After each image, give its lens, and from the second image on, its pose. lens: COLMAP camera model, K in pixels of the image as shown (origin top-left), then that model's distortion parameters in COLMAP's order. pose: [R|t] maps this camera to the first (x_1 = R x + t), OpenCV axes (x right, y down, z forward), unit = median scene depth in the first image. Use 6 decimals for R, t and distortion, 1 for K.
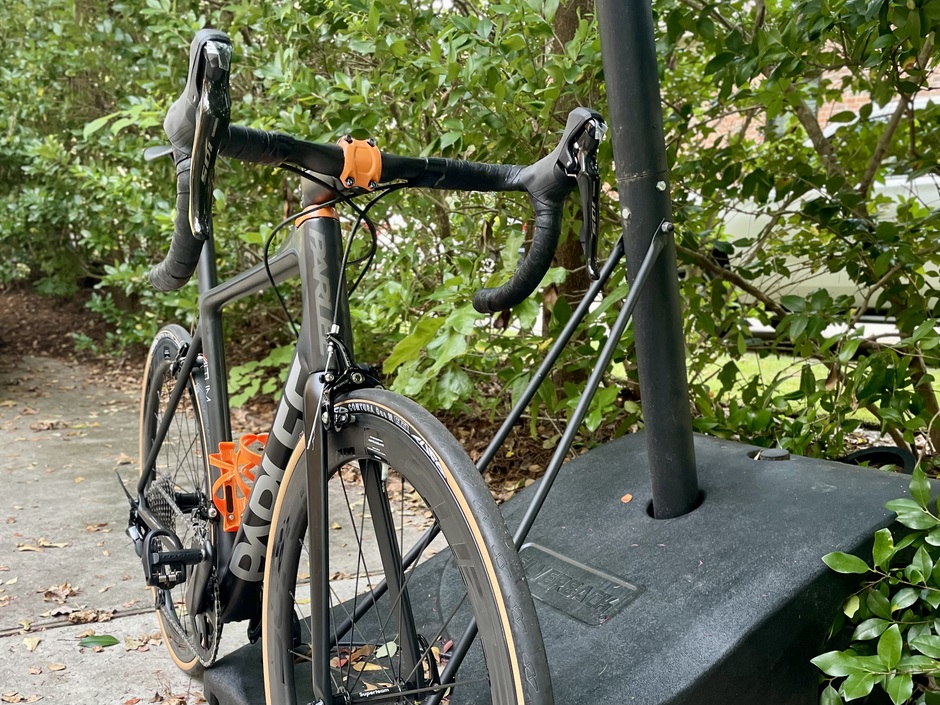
lens RADIAL K [[720.7, 0, 470.0], [0, 720.7, 352.5], [0, 0, 1]] dist [0.086450, -0.147101]
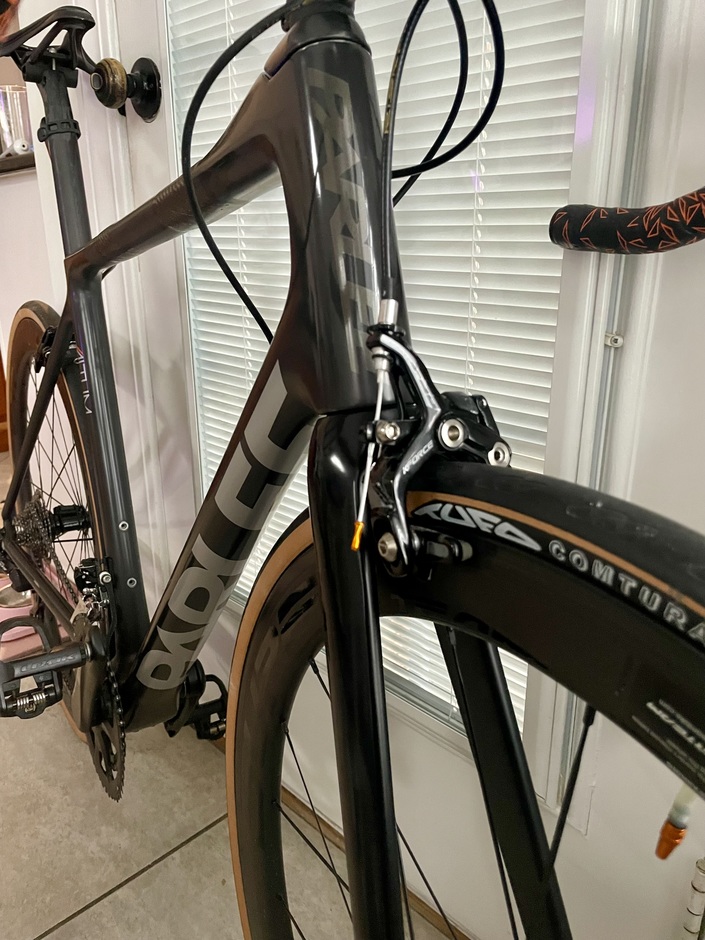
lens RADIAL K [[720.7, 0, 352.5], [0, 720.7, 470.0], [0, 0, 1]] dist [0.086450, -0.147101]
pose [[0.999519, 0.029939, 0.008123, -0.205879], [-0.030916, 0.982945, 0.181285, -0.019947], [-0.002557, -0.181449, 0.983397, 0.554068]]
